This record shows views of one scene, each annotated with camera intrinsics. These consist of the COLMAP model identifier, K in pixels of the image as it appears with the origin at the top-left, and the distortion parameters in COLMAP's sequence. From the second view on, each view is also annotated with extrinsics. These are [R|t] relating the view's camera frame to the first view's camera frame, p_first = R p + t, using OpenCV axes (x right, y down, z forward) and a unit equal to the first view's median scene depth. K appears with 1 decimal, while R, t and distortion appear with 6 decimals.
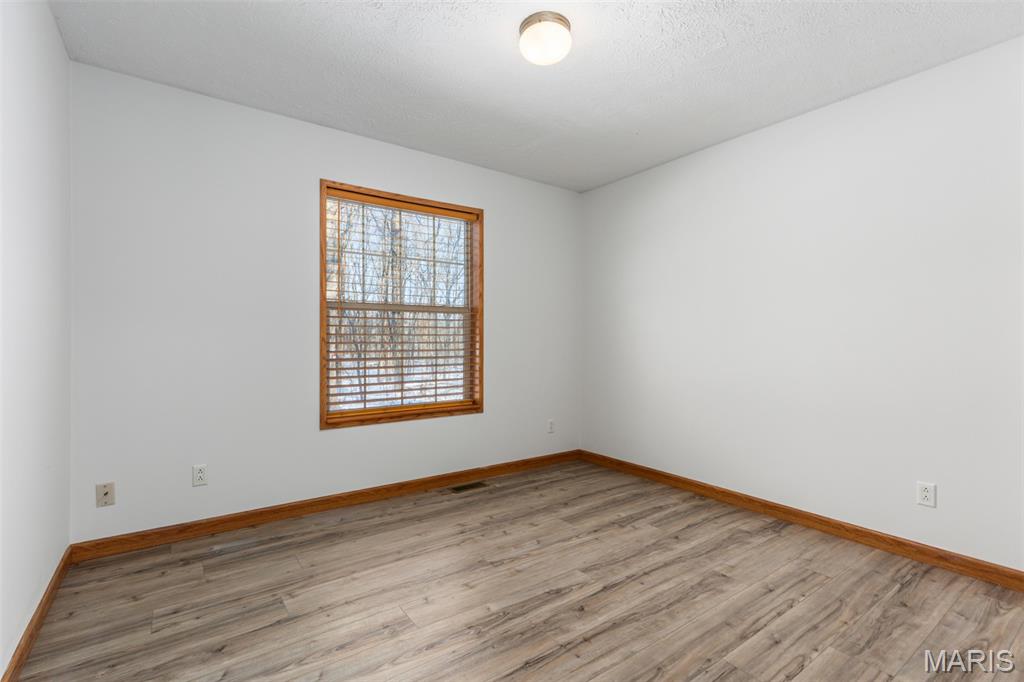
lens RADIAL K [[462.2, 0, 512.5], [0, 462.2, 338.3], [0, 0, 1]] dist [0.001218, 0.000887]
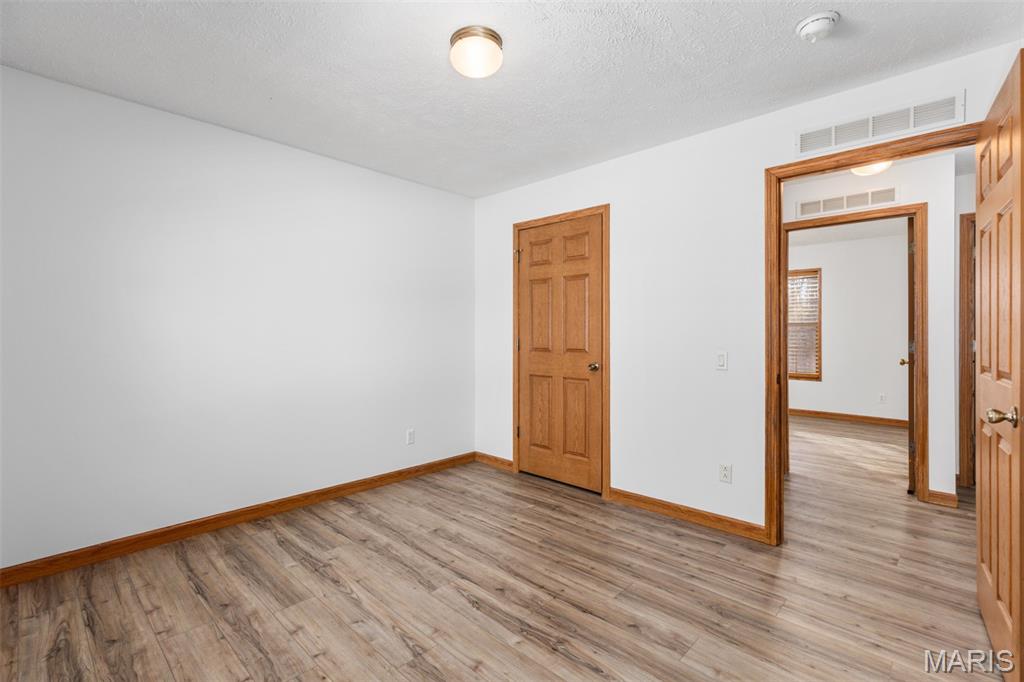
lens RADIAL K [[462.2, 0, 521.5], [0, 462.2, 312.2], [0, 0, 1]] dist [0.001218, 0.000887]
pose [[-0.188905, 0.038176, 0.981253, -0.743059], [-0.004901, 0.999195, -0.039817, -0.028477], [-0.981983, -0.012331, -0.188566, 0.888546]]
